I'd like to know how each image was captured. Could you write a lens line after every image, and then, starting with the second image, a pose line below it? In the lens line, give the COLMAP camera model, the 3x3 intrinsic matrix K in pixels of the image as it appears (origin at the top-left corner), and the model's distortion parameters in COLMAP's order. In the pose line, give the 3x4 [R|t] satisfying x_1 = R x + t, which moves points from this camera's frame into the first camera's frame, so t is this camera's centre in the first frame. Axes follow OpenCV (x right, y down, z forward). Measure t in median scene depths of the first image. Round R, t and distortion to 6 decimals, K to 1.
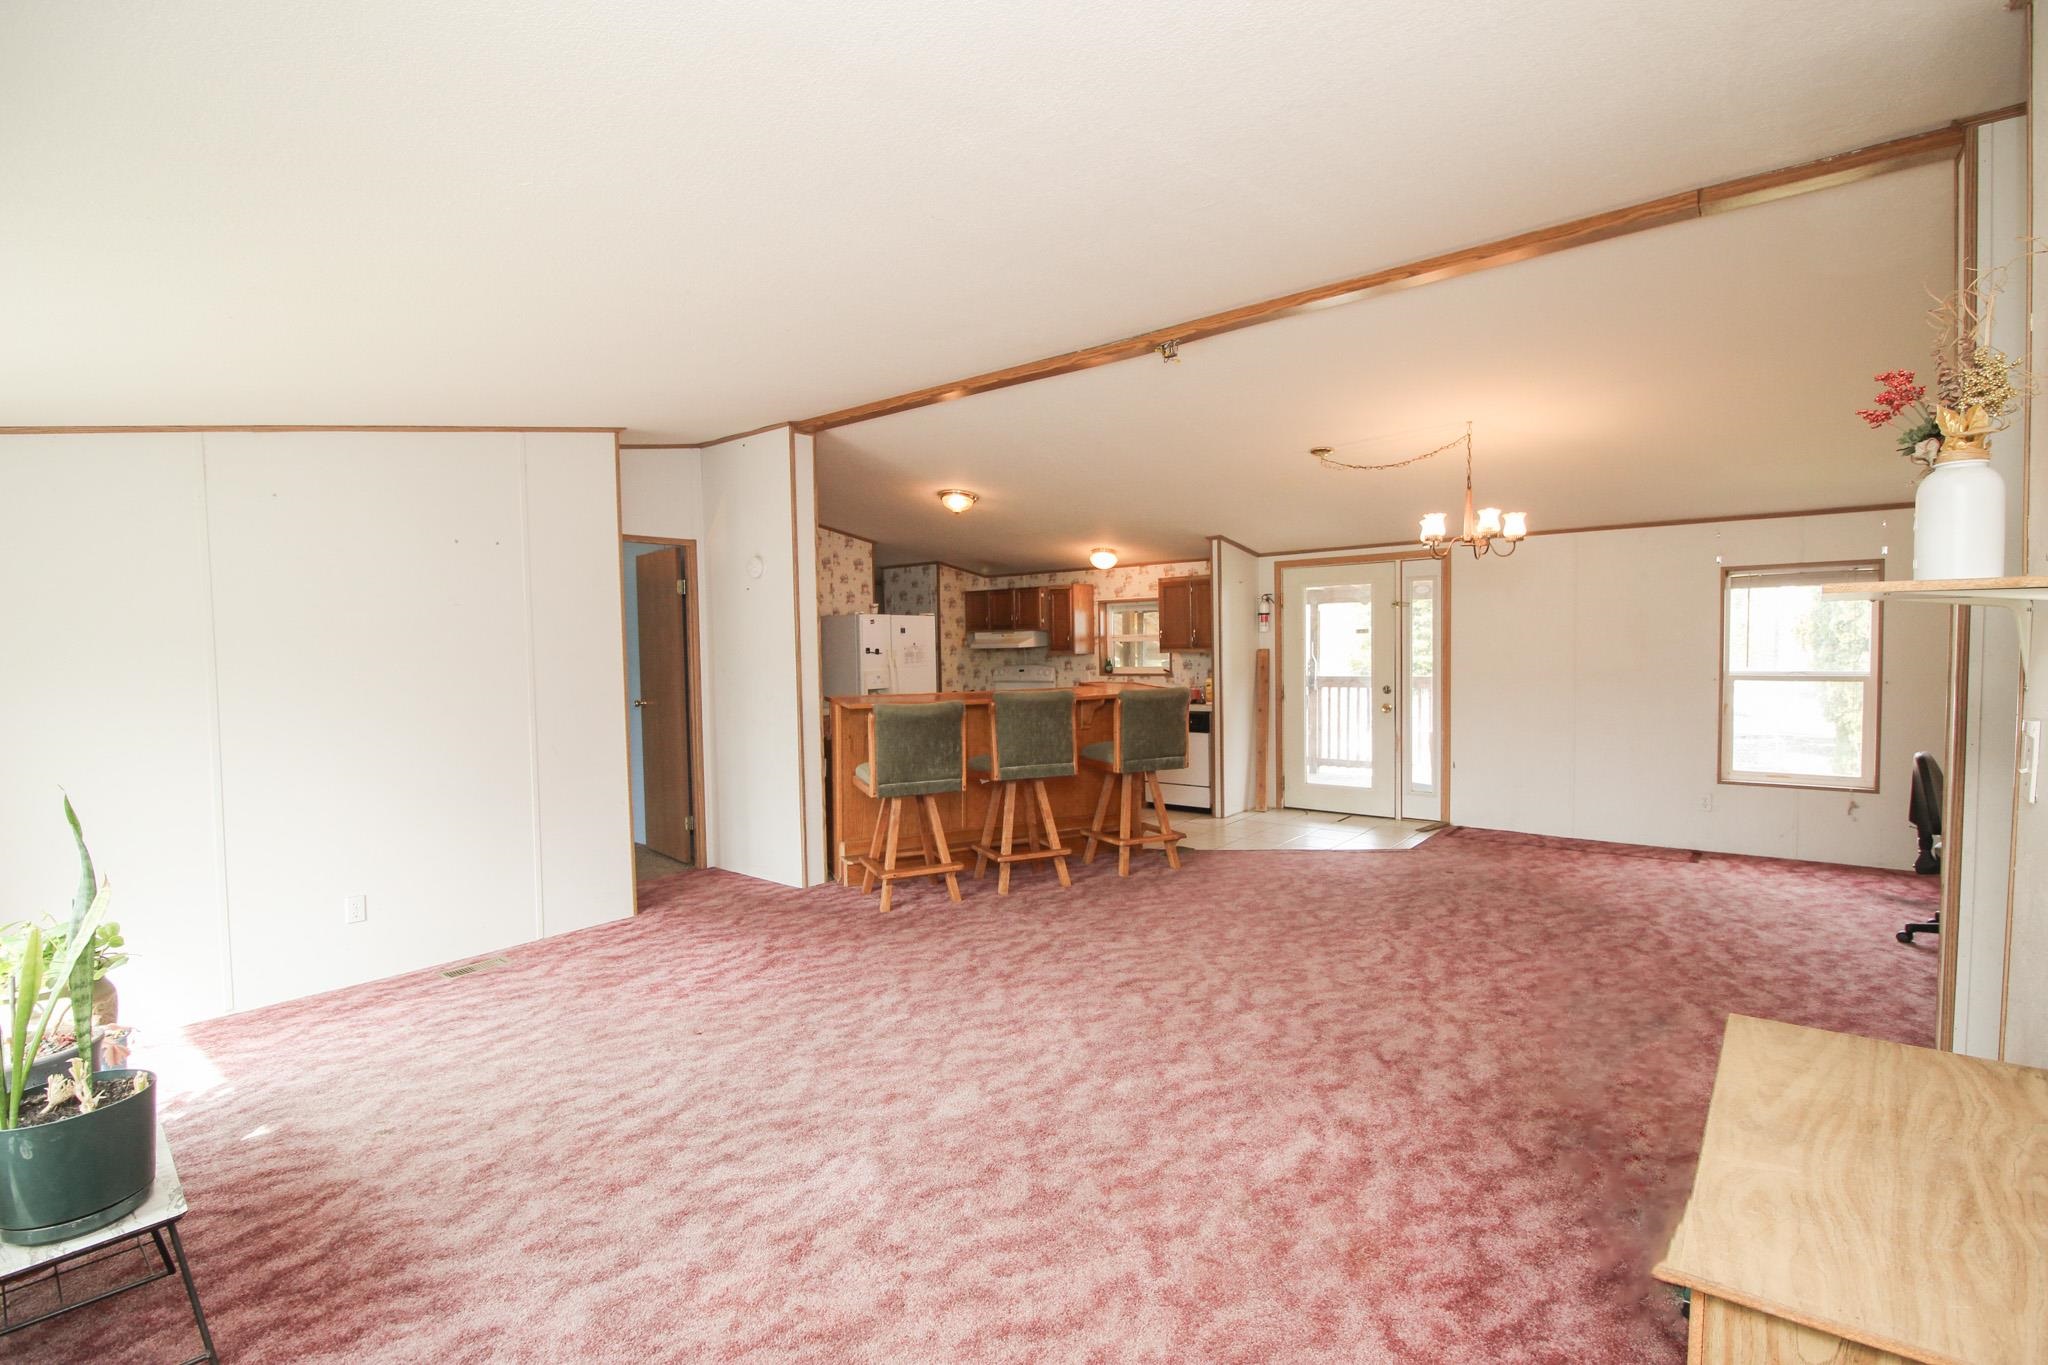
lens RADIAL K [[949.8, 0, 1027.2], [0, 949.8, 688.4], [0, 0, 1]] dist [0.002057, -0.014933]
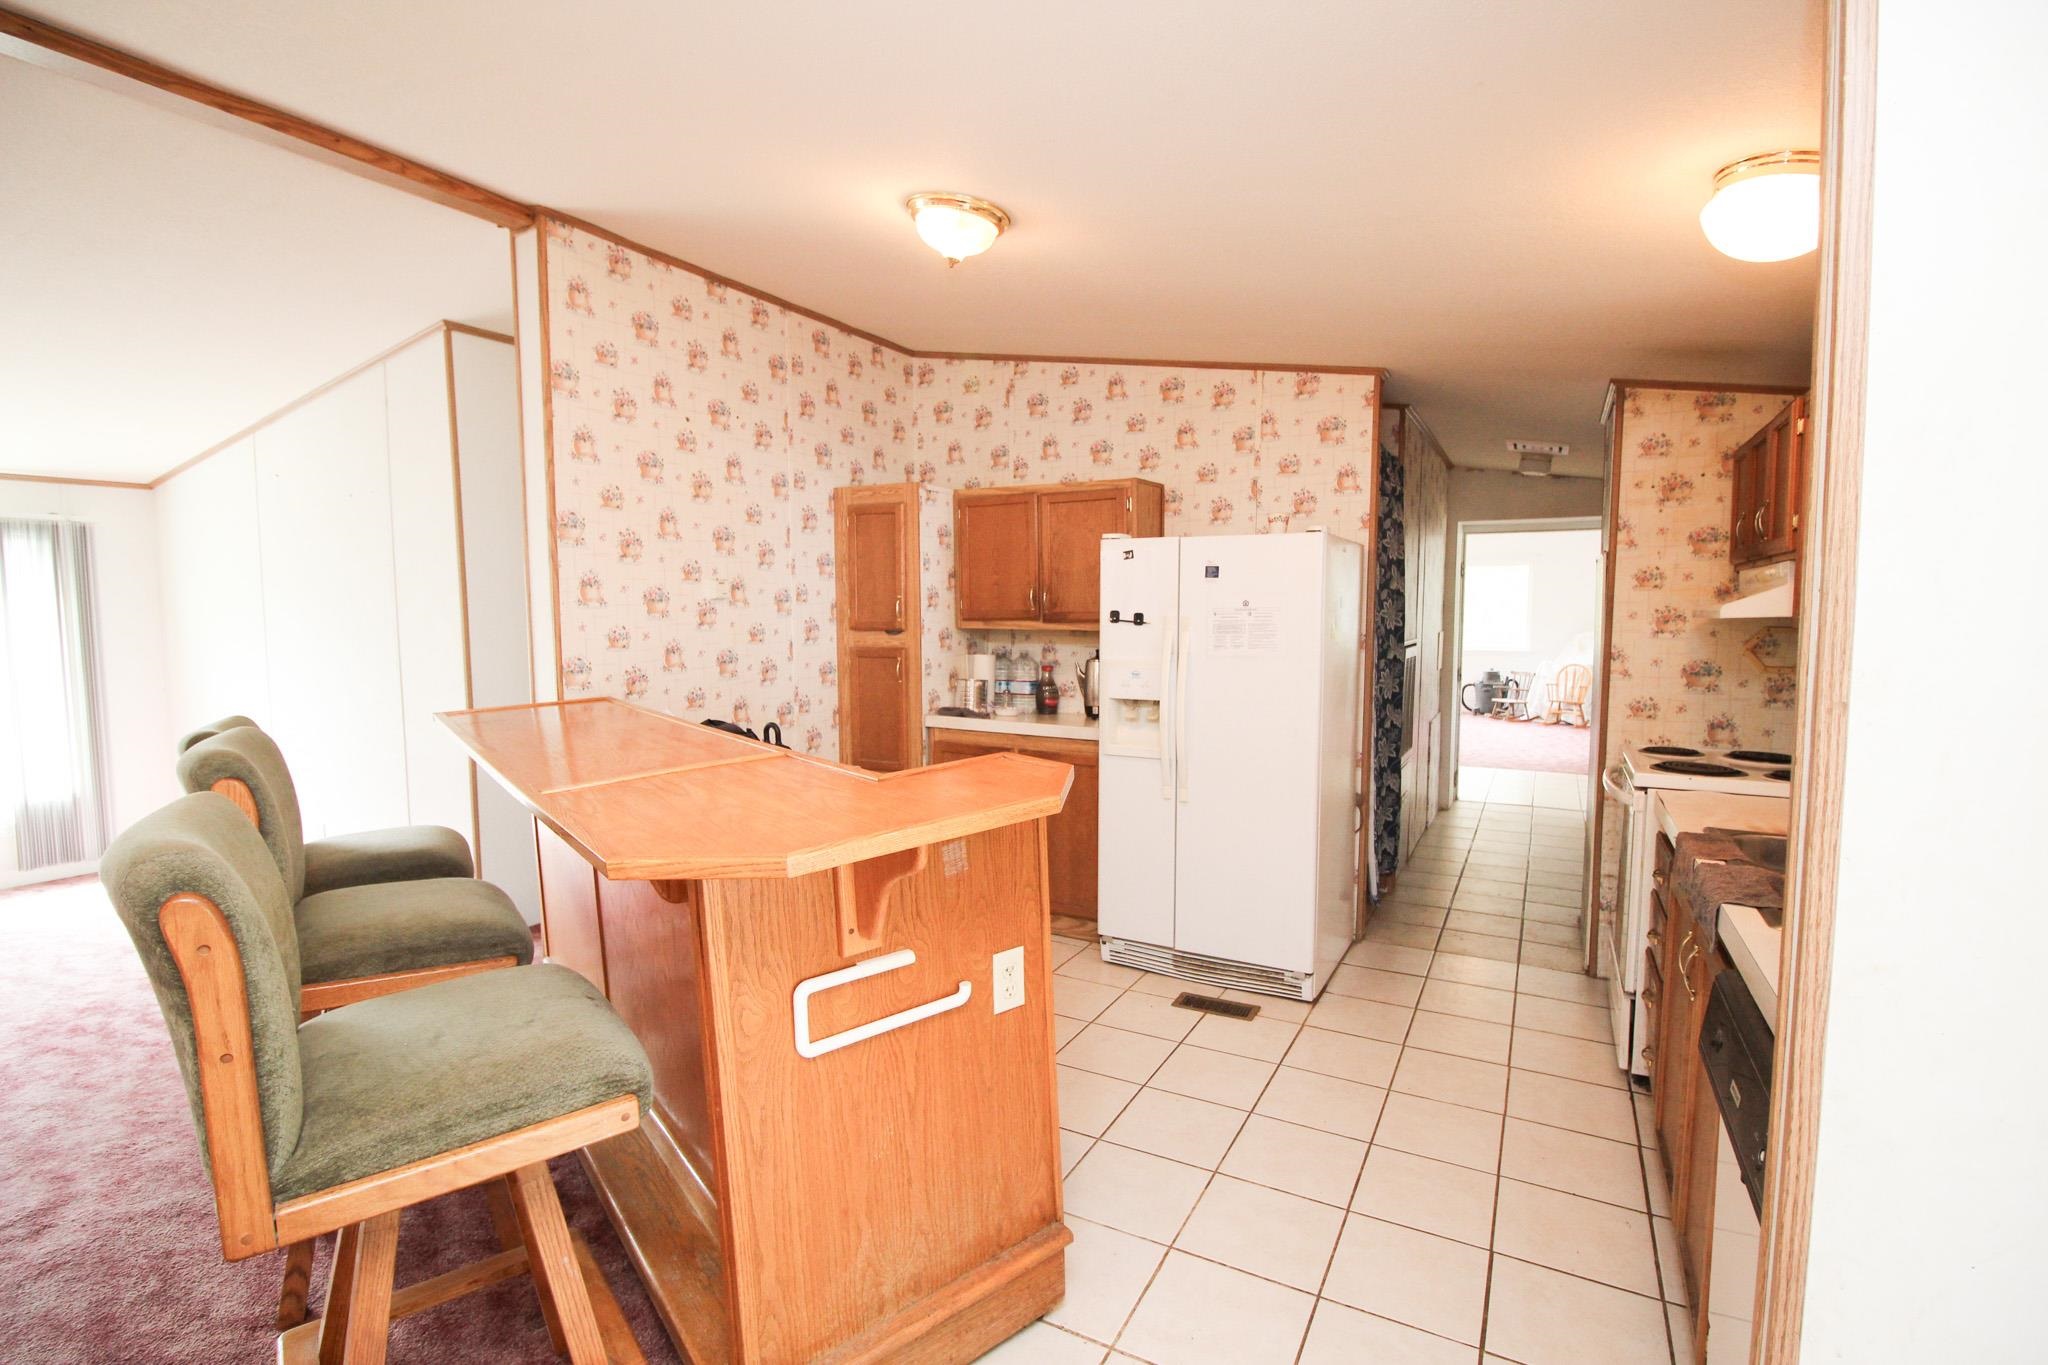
lens RADIAL K [[942.4, 0, 1029.3], [0, 942.4, 690.4], [0, 0, 1]] dist [0.002298, -0.011040]
pose [[0.182549, 0.099786, -0.978120, 0.265627], [-0.047005, 0.994585, 0.092693, -0.041204], [0.982072, 0.029056, 0.186251, 0.802767]]
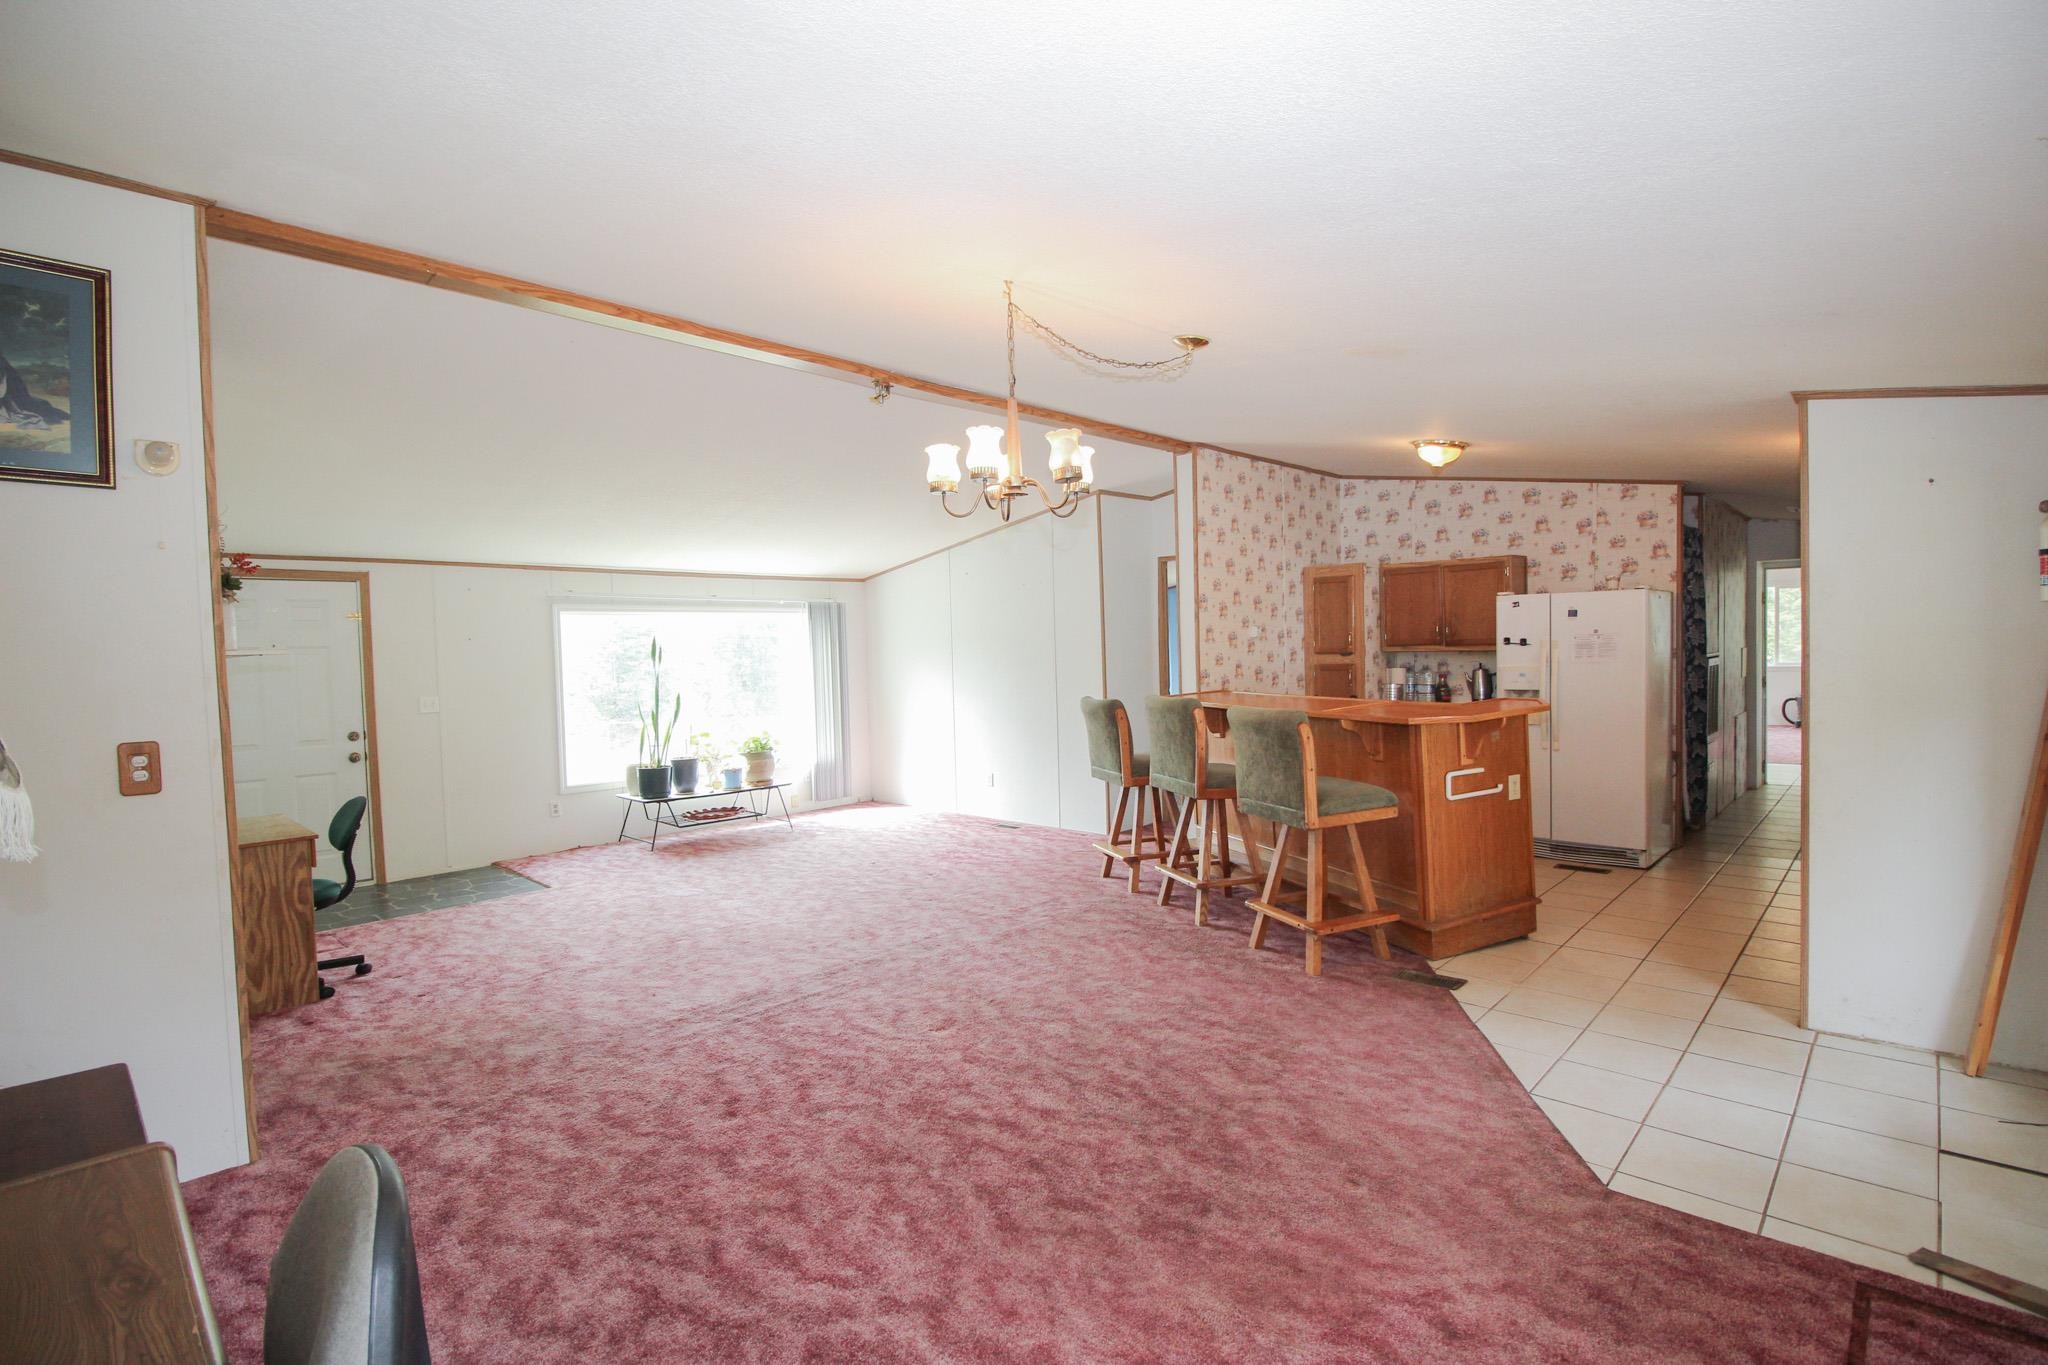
lens RADIAL K [[943.9, 0, 1032.5], [0, 943.9, 686.2], [0, 0, 1]] dist [0.001454, -0.014486]
pose [[-0.076506, 0.059780, -0.995275, 0.603828], [-0.018003, 0.997955, 0.061325, -0.040014], [0.996907, 0.022610, -0.075273, 0.610149]]
